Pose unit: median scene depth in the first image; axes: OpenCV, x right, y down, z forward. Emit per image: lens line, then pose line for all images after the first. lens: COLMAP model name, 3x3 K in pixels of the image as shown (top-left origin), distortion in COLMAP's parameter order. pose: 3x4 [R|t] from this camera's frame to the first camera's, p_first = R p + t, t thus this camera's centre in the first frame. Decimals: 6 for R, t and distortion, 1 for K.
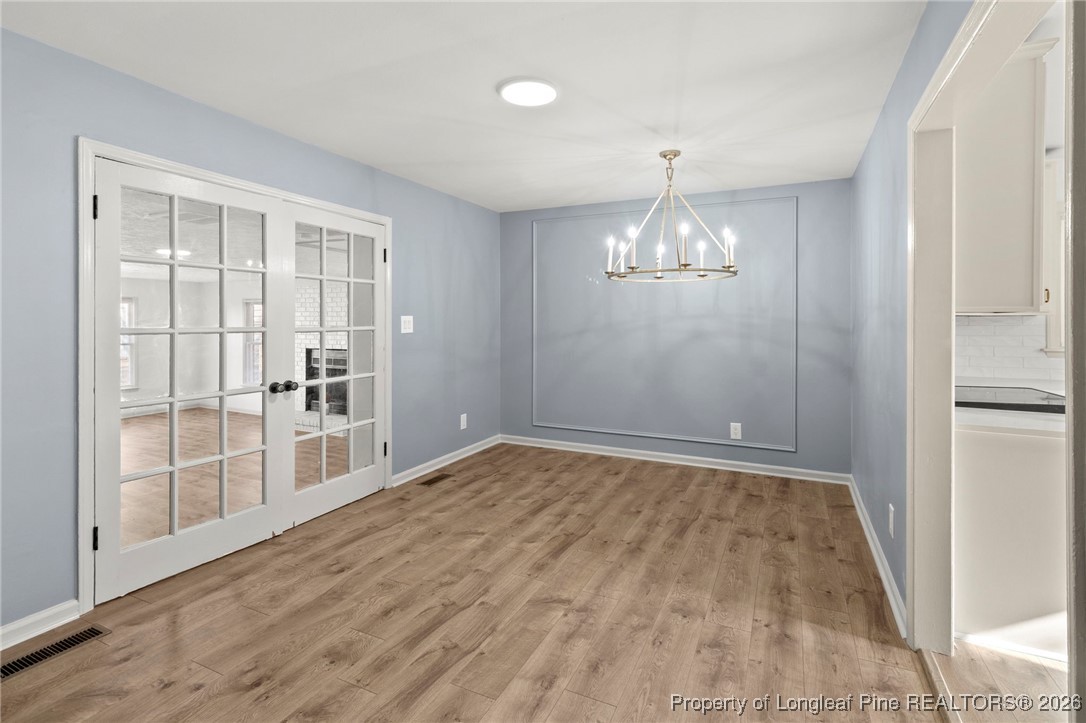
lens RADIAL K [[512.1, 0, 542.8], [0, 512.1, 325.4], [0, 0, 1]] dist [0.001009, 0.000471]
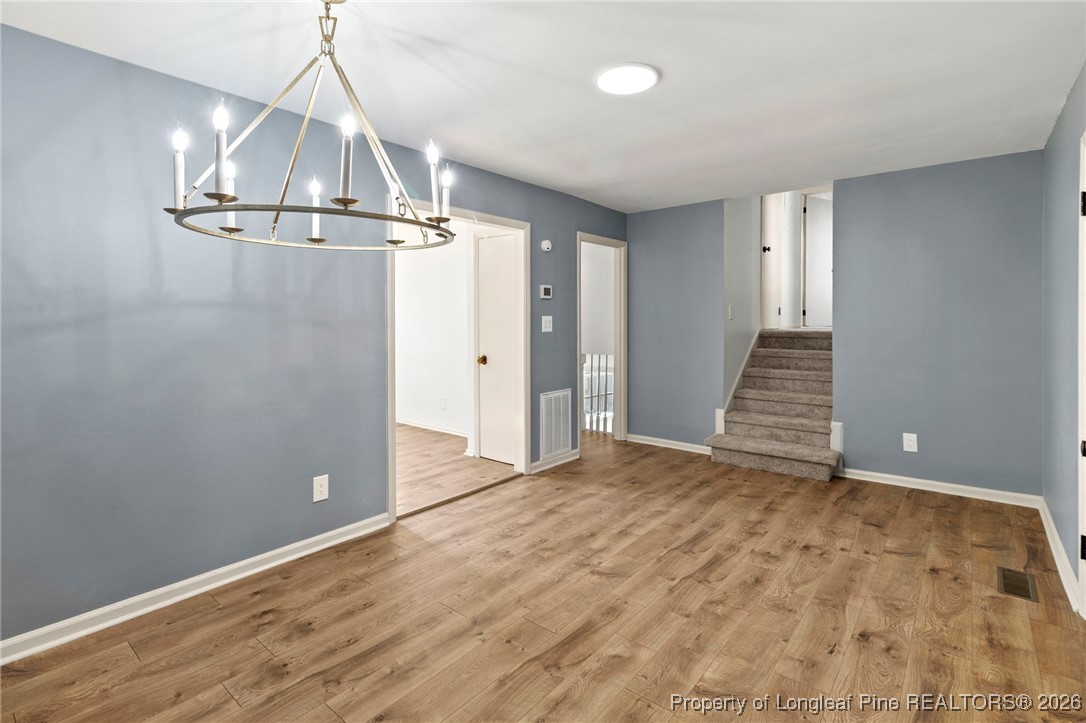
lens RADIAL K [[506.0, 0, 549.7], [0, 506.0, 341.7], [0, 0, 1]] dist [0.001976, 0.000575]
pose [[-0.971672, -0.011133, 0.236073, -0.100973], [0.001621, 0.998552, 0.053762, -0.019961], [-0.236329, 0.052622, -0.970247, 1.859274]]
